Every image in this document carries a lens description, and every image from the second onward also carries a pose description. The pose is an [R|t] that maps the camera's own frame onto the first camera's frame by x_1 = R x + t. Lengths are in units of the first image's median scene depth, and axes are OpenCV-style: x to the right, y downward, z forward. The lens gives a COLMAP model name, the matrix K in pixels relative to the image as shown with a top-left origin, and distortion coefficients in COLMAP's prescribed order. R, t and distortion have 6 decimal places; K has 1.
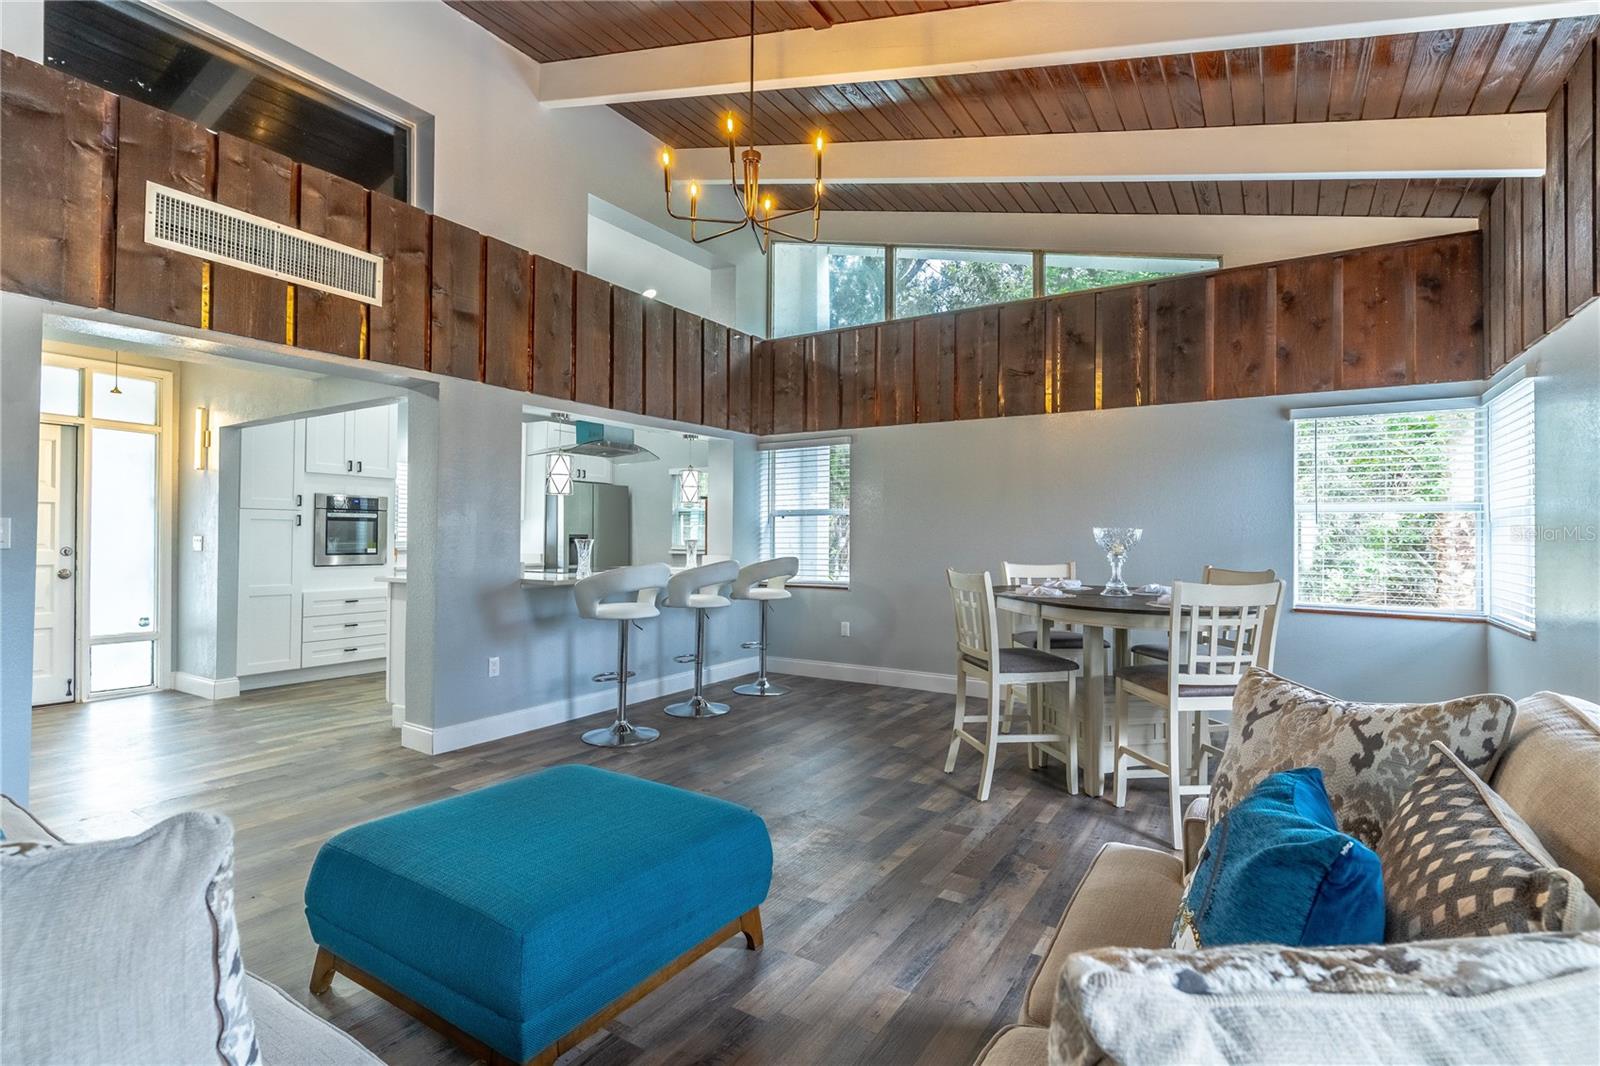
lens RADIAL K [[770.2, 0, 800.0], [0, 770.2, 533.0], [0, 0, 1]] dist [0.000020, 0.000274]
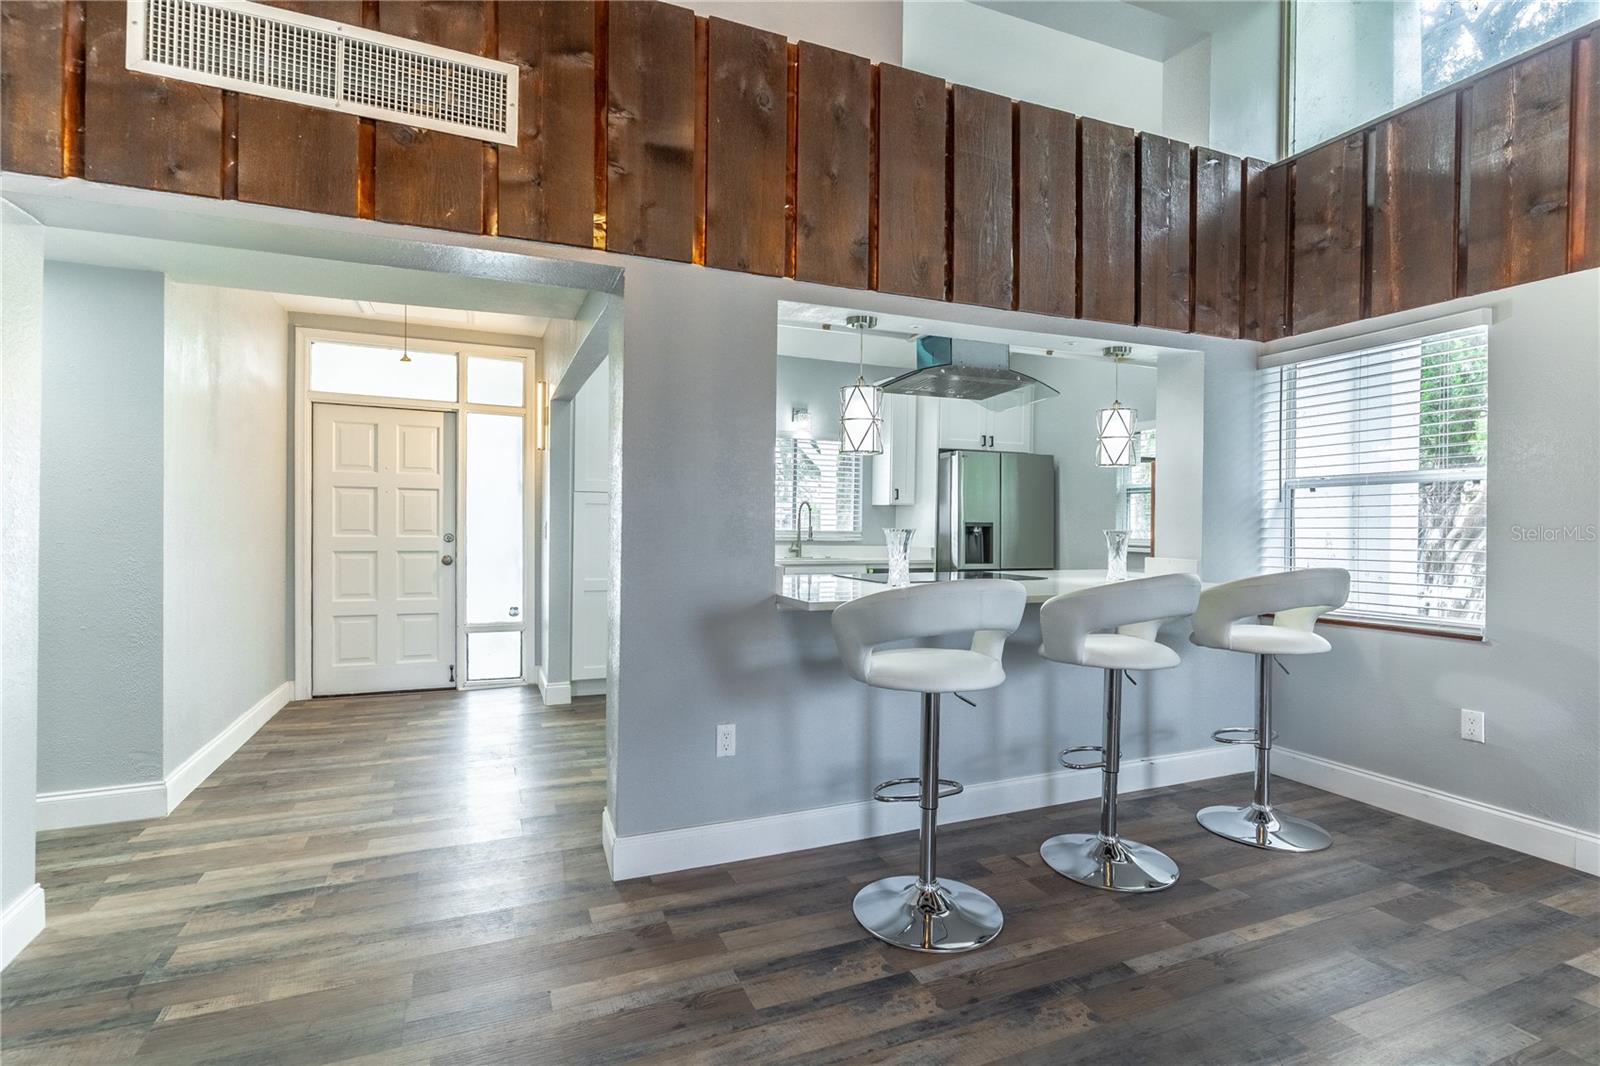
lens RADIAL K [[766.0, 0, 797.0], [0, 766.0, 524.7], [0, 0, 1]] dist [0.003448, 0.000660]
pose [[0.814106, 0.002731, -0.580709, -0.005093], [-0.001091, 0.999994, 0.003173, 0.003360], [0.580715, -0.001949, 0.814105, 0.453467]]
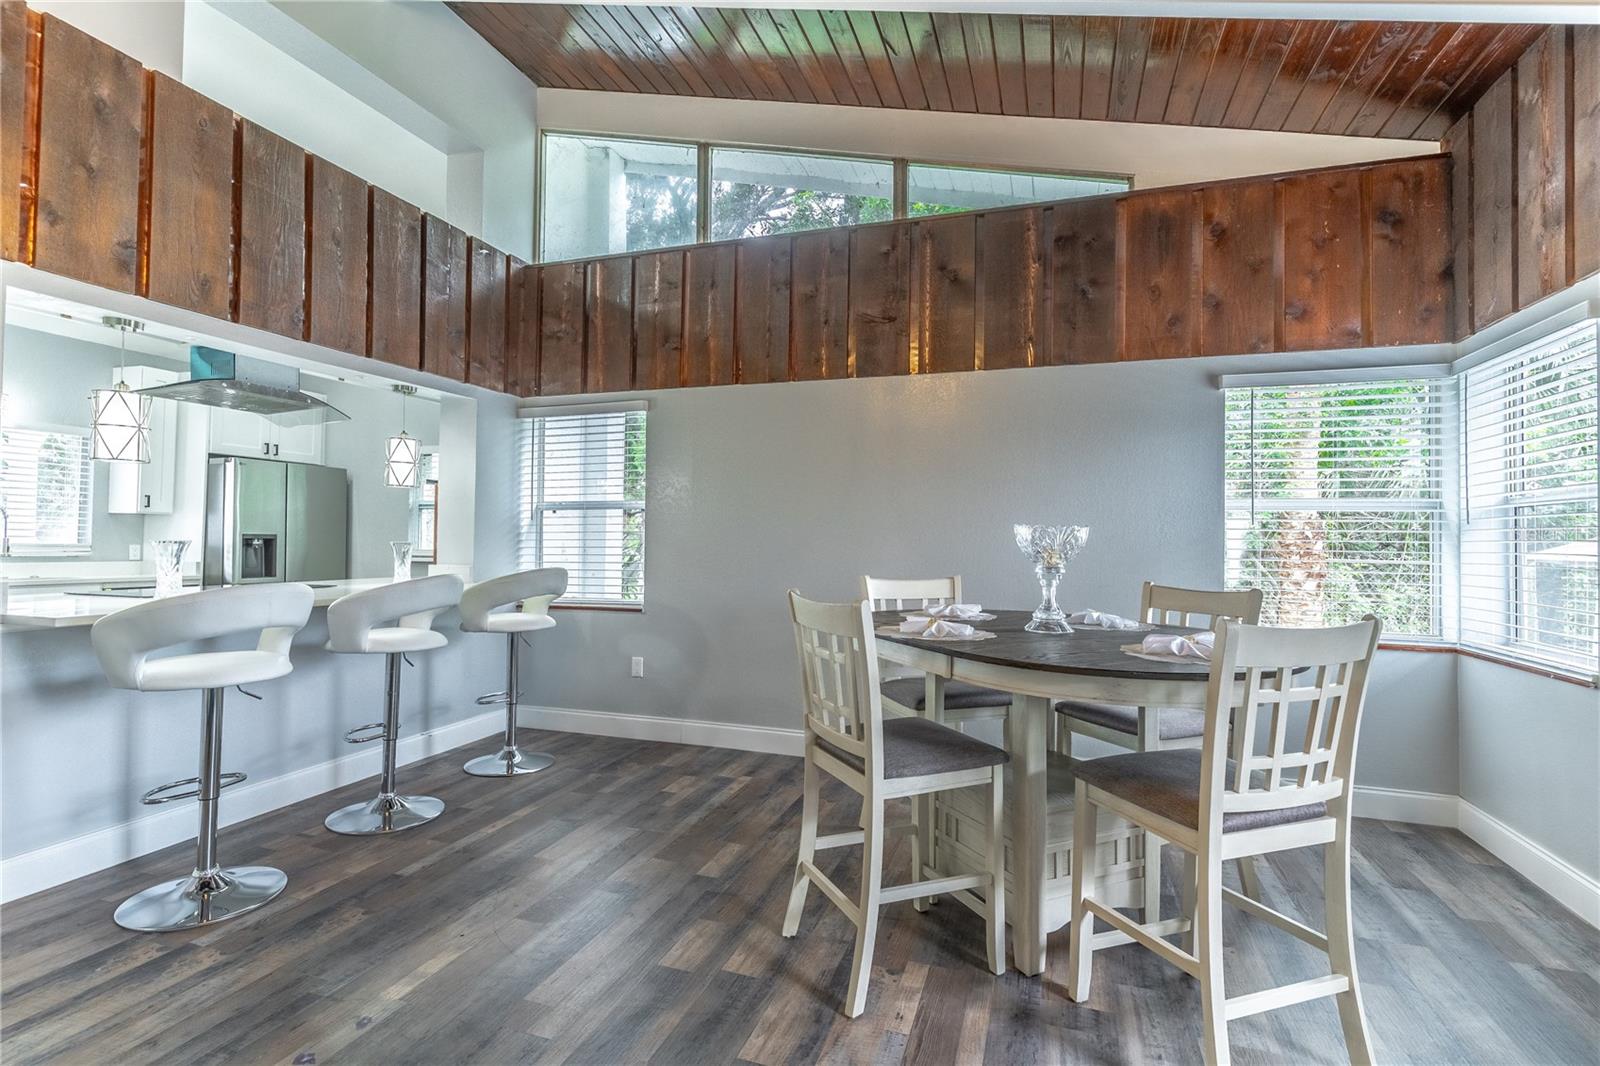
lens RADIAL K [[768.6, 0, 794.0], [0, 768.6, 526.2], [0, 0, 1]] dist [-0.001032, -0.000372]
pose [[0.974251, 0.009444, 0.225268, 0.044567], [-0.006208, 0.999867, -0.015069, 0.003566], [-0.225380, 0.013283, 0.974180, 0.310794]]
